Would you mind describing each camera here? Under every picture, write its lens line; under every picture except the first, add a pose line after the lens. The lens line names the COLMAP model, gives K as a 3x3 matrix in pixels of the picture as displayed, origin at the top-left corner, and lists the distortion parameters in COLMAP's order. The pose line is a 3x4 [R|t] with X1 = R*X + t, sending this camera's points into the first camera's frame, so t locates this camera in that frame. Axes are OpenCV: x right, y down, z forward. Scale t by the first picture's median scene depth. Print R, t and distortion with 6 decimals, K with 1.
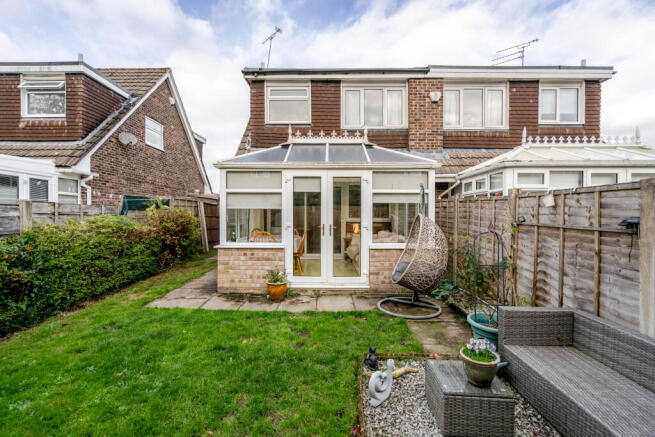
lens RADIAL K [[295.7, 0, 329.7], [0, 295.7, 217.7], [0, 0, 1]] dist [-0.011732, 0.007107]
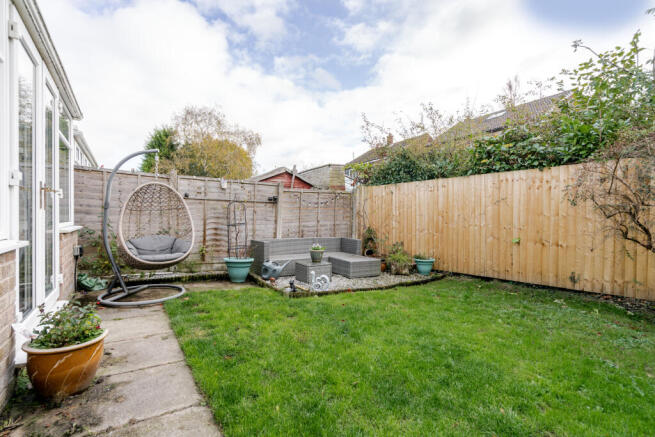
lens RADIAL K [[295.7, 0, 329.7], [0, 295.7, 217.7], [0, 0, 1]] dist [-0.011732, 0.007107]
pose [[-0.587517, -0.001789, 0.809210, -0.655490], [0.000172, 0.999997, 0.002336, 0.085485], [-0.809212, 0.001512, -0.587515, 1.008833]]
